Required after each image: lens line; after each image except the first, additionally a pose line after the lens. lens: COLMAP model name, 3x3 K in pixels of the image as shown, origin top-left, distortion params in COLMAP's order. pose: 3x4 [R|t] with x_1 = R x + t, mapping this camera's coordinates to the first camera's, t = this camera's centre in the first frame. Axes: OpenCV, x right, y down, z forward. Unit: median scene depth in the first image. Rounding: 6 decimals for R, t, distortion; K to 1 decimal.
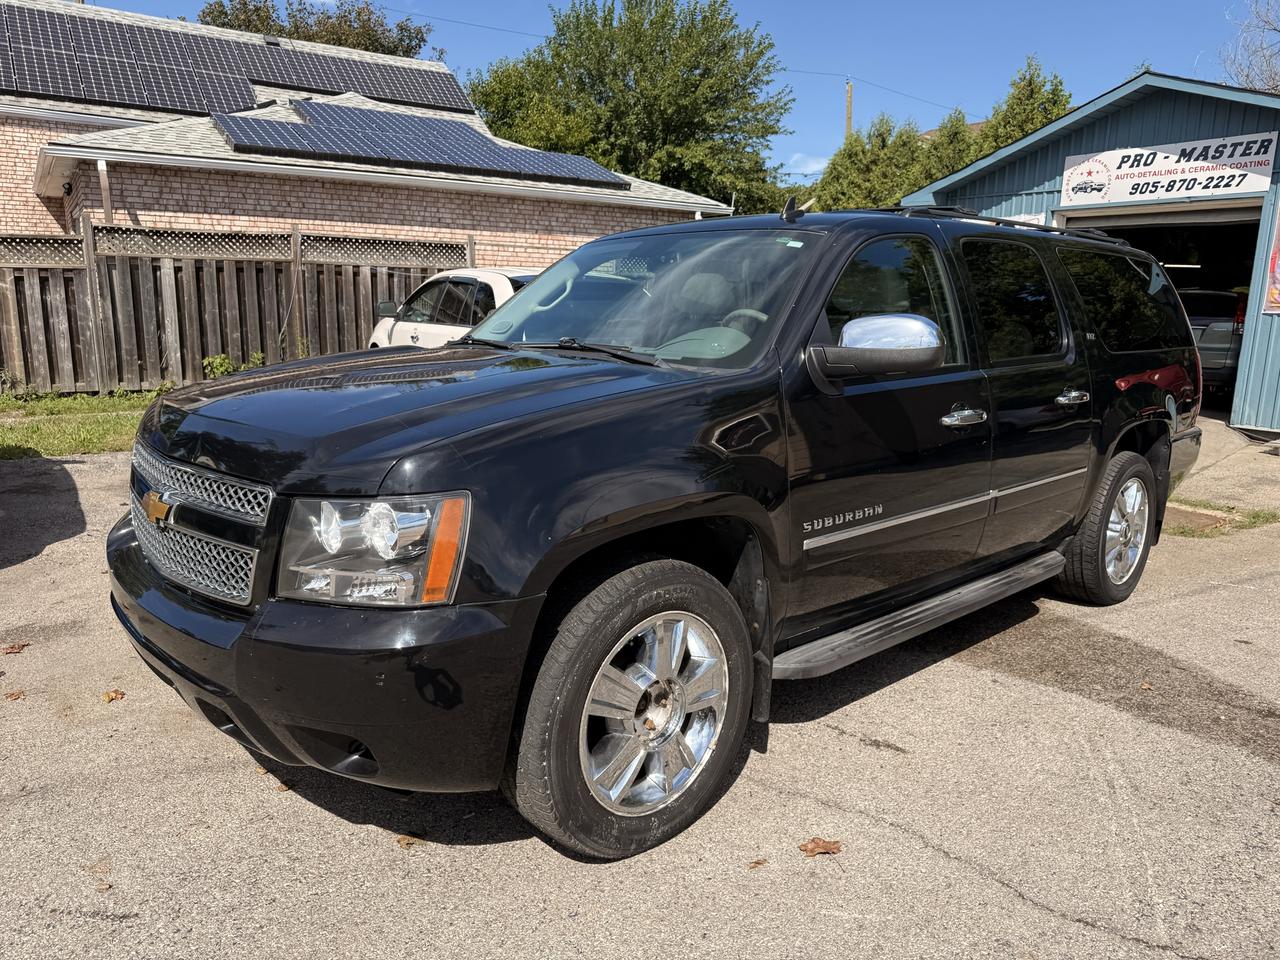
lens RADIAL K [[933.9, 0, 640.0], [0, 933.9, 480.0], [0, 0, 1]] dist [0.012941, -0.012031]
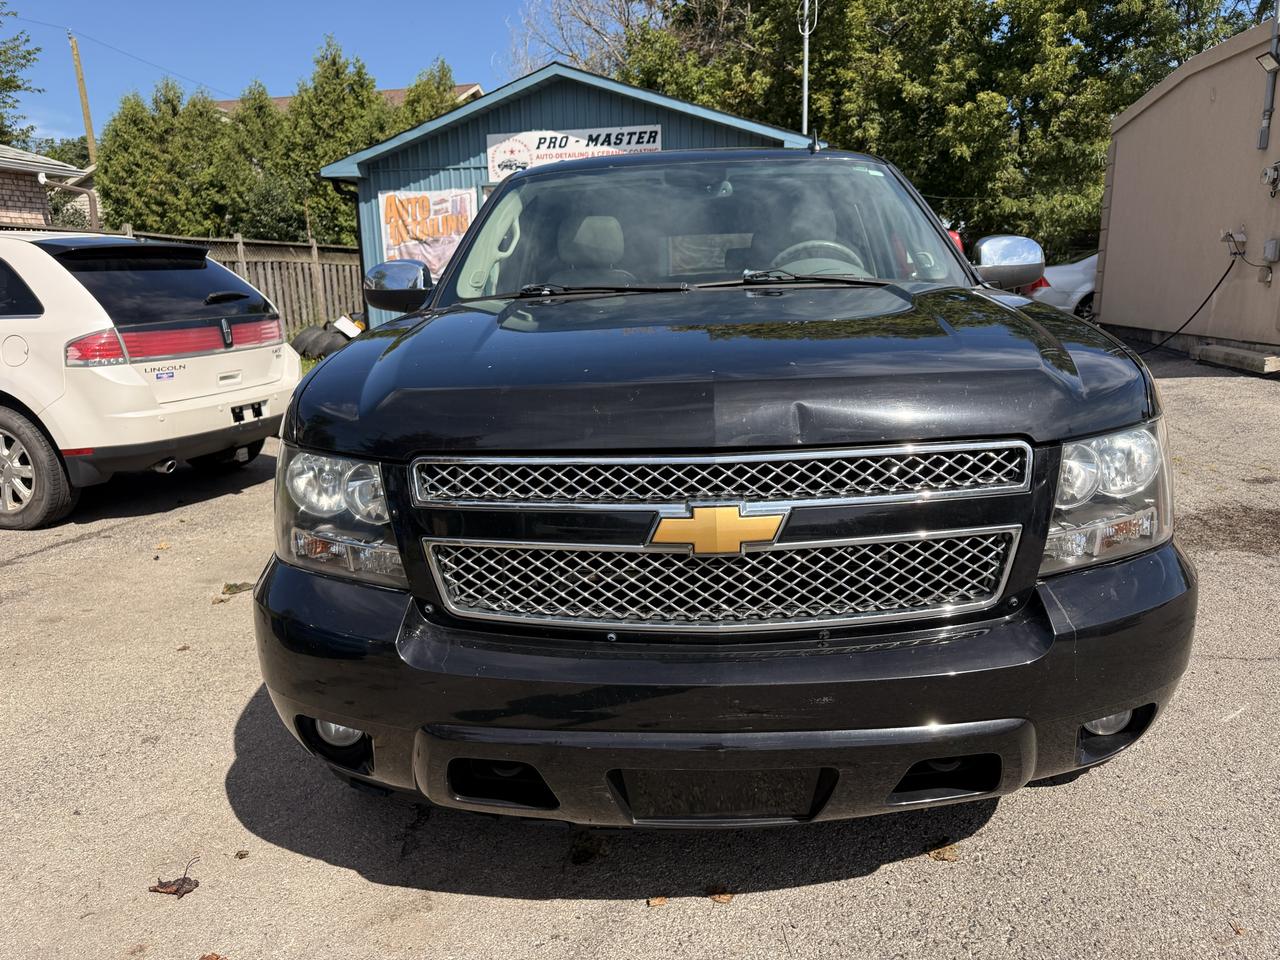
lens RADIAL K [[946.6, 0, 640.0], [0, 946.6, 480.0], [0, 0, 1]] dist [-0.000145, -0.005936]
pose [[0.713523, -0.175716, 0.678239, -0.217296], [0.169262, 0.982598, 0.076500, -0.013514], [-0.679878, 0.060215, 0.730849, 0.121670]]
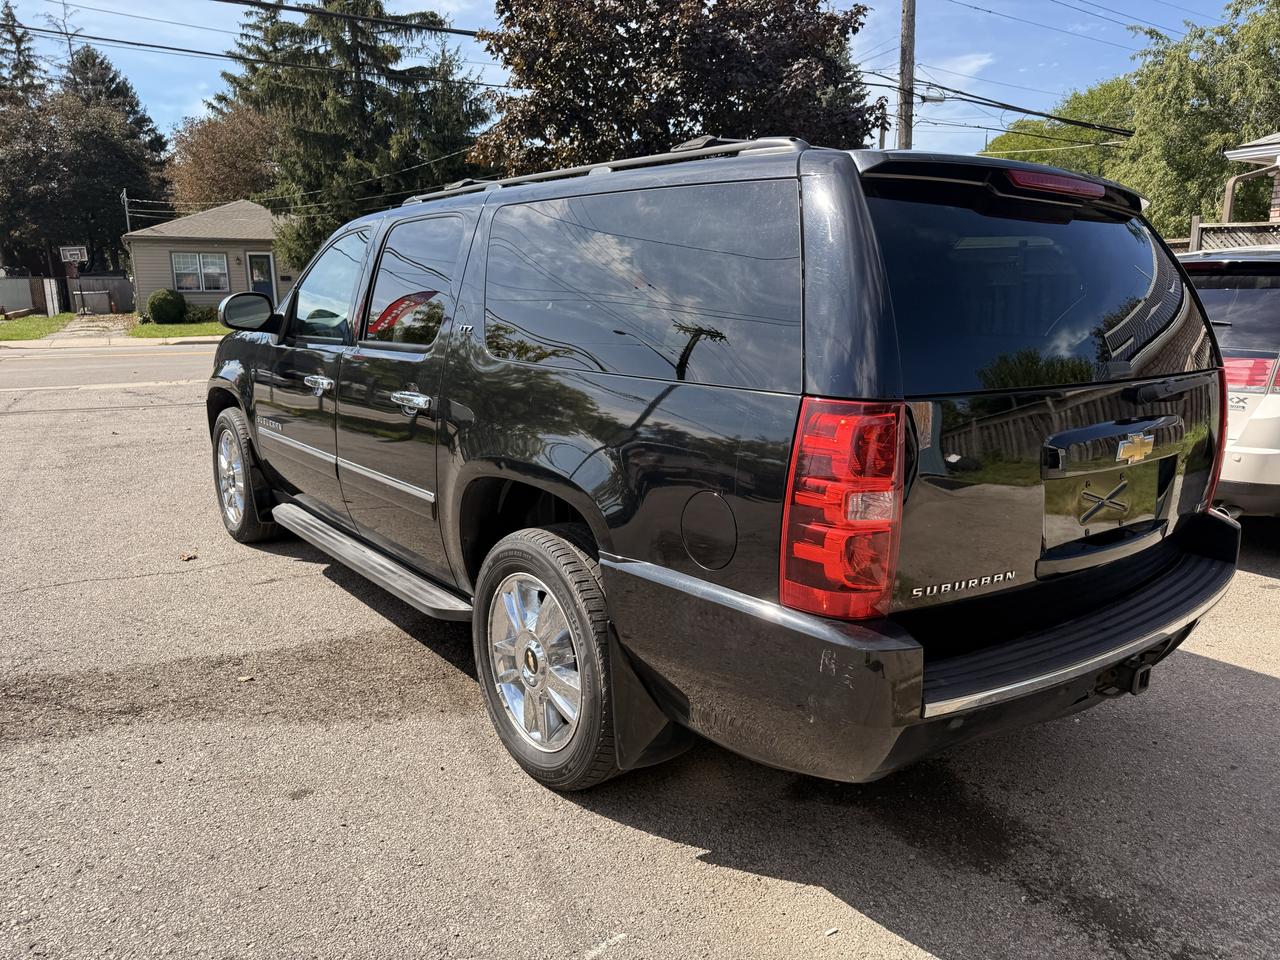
lens RADIAL K [[933.9, 0, 640.0], [0, 933.9, 480.0], [0, 0, 1]] dist [0.012941, -0.012031]
pose [[-0.093568, 0.182215, -0.978797, 0.446476], [-0.194020, 0.960924, 0.197435, -0.077816], [0.976525, 0.208380, -0.054559, 0.443986]]
